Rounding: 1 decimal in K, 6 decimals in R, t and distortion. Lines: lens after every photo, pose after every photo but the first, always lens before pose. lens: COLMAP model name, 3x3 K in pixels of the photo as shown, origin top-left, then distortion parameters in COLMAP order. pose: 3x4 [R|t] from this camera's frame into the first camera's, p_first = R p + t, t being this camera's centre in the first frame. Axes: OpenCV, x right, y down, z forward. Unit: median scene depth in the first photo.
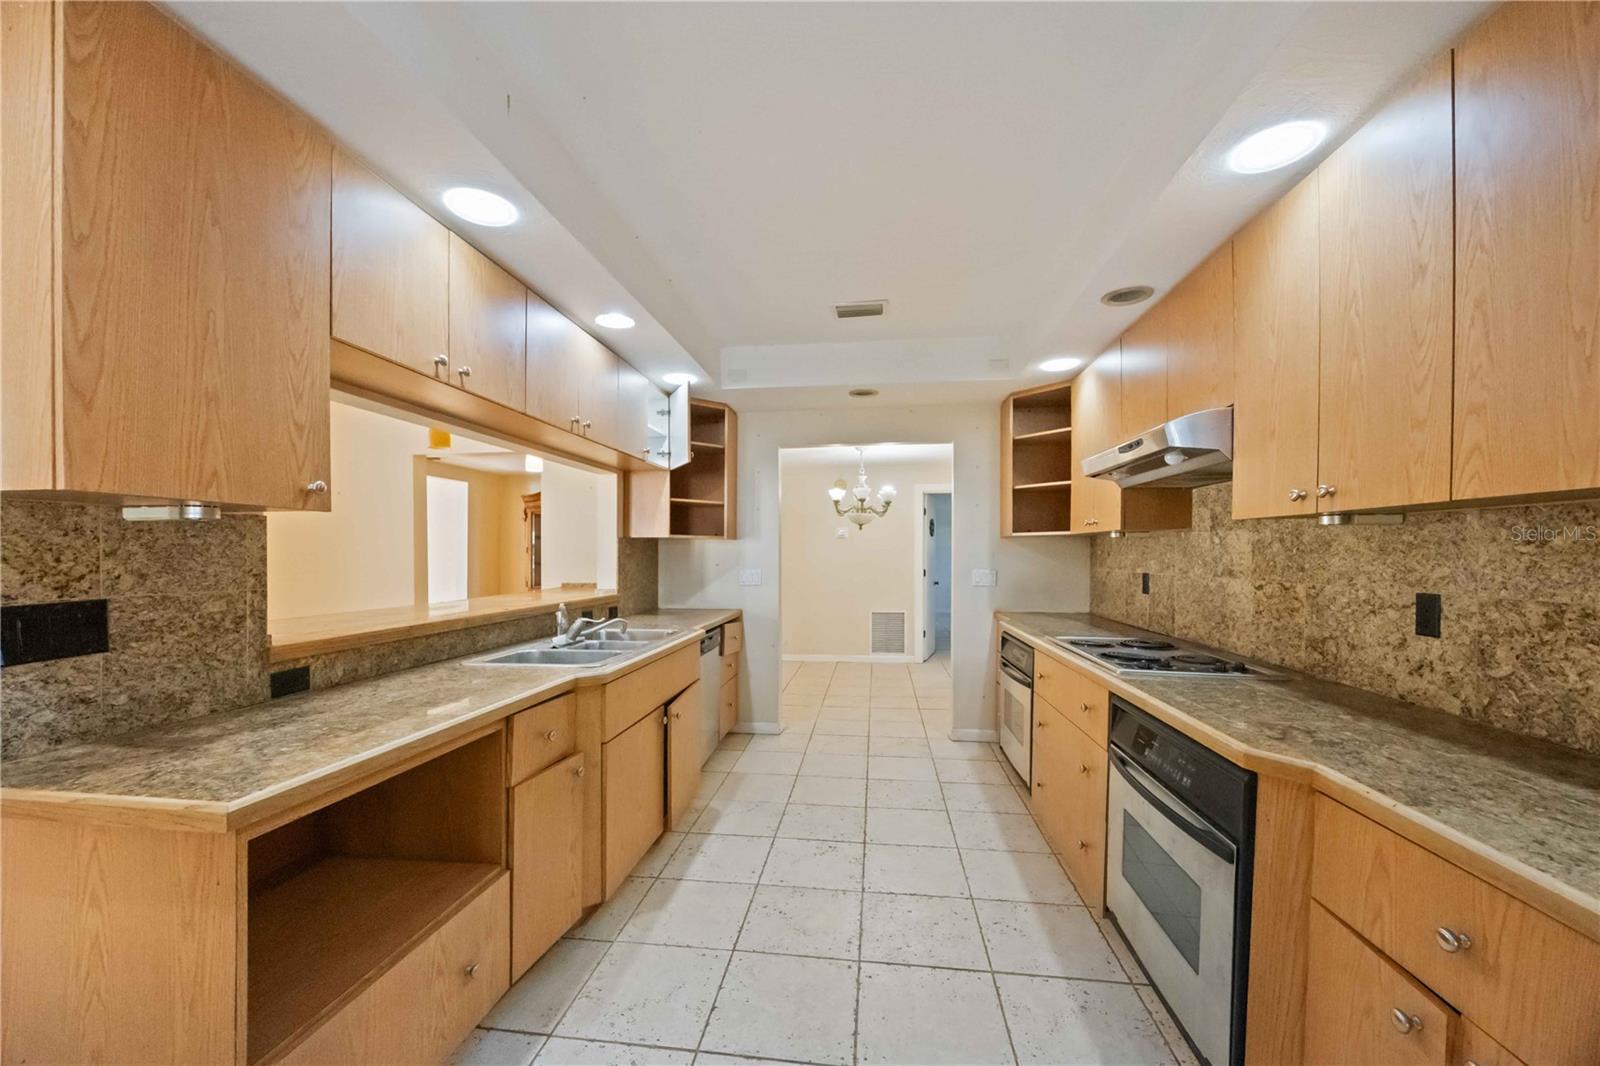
lens RADIAL K [[608.2, 0, 805.9], [0, 608.2, 566.9], [0, 0, 1]] dist [-0.003204, 0.000398]
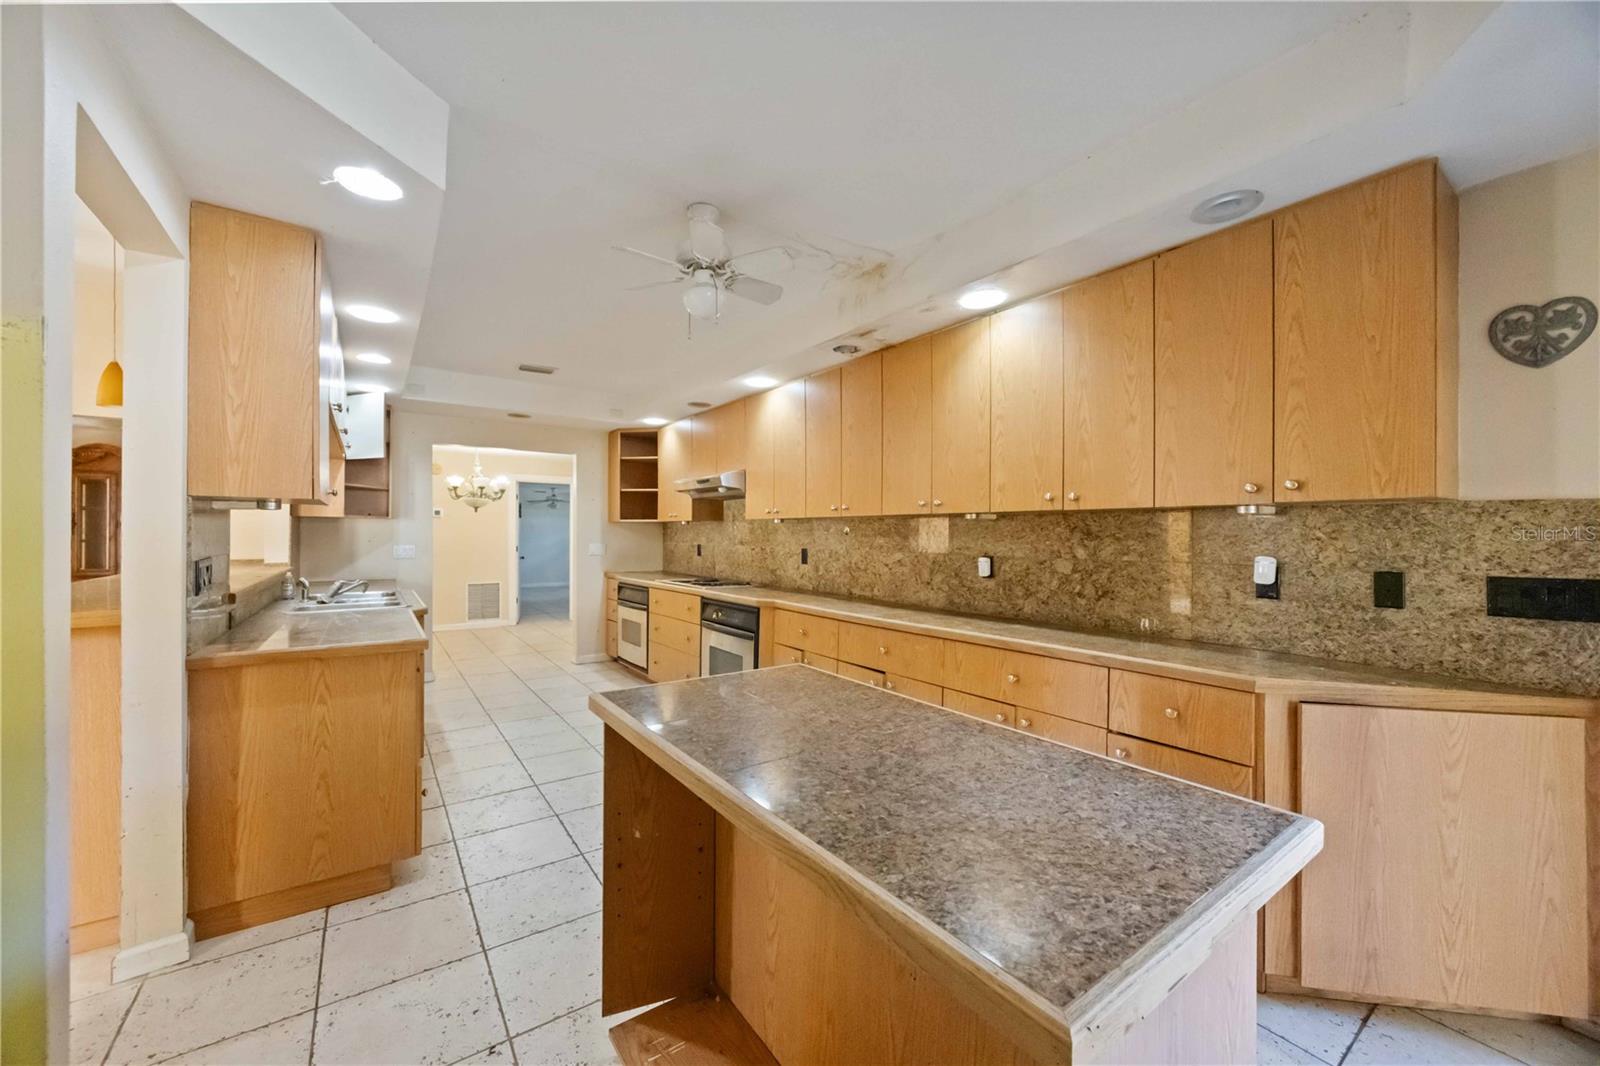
lens RADIAL K [[608.2, 0, 794.2], [0, 608.2, 534.6], [0, 0, 1]] dist [-0.003204, 0.000398]
pose [[0.737804, 0.005661, 0.674991, -0.460098], [0.007262, 0.999840, -0.016323, 0.012473], [-0.674975, 0.016945, 0.737646, -0.529649]]
